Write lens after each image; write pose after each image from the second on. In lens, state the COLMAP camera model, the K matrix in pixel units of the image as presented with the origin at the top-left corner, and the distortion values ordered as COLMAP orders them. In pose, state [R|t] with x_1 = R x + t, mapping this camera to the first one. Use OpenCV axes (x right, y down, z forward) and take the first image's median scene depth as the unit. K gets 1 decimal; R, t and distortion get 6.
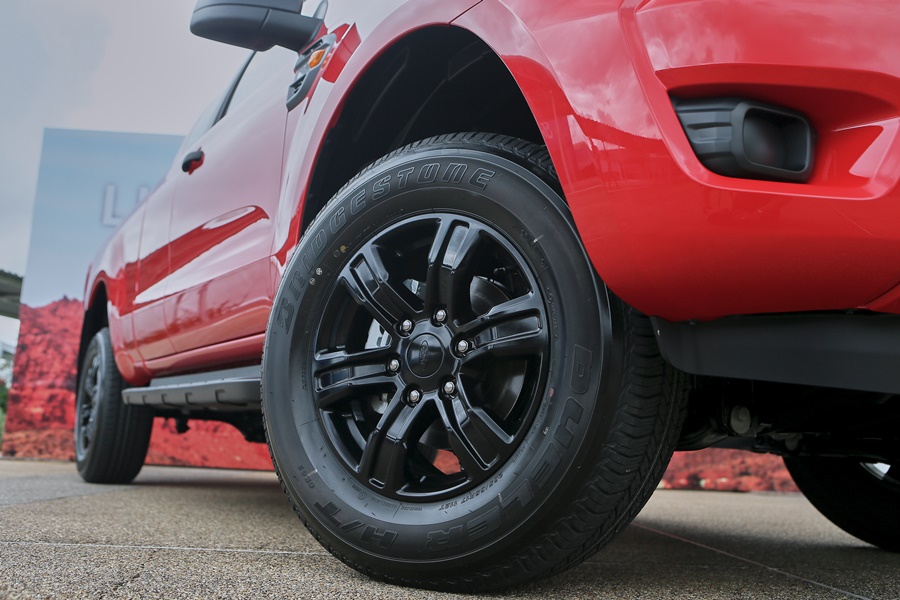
lens RADIAL K [[893.6, 0, 450.0], [0, 893.6, 300.0], [0, 0, 1]] dist [-0.016045, -0.011393]
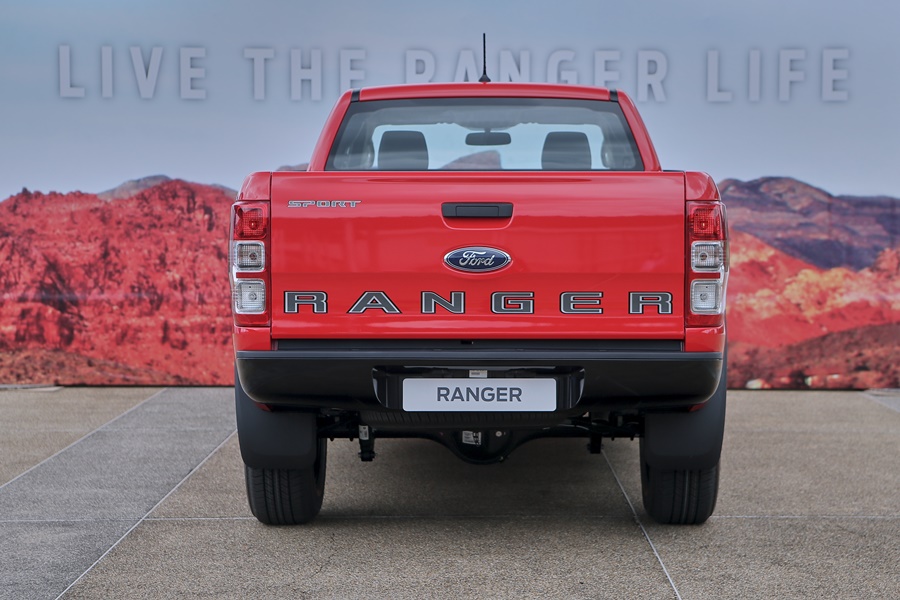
lens RADIAL K [[1818.6, 0, 450.0], [0, 1818.6, 300.0], [0, 0, 1]] dist [0.024994, 0.127055]
pose [[0.999052, -0.043292, -0.004681, -0.039413], [0.043542, 0.992206, 0.116757, -0.083423], [-0.000410, -0.116850, 0.993149, -0.687750]]
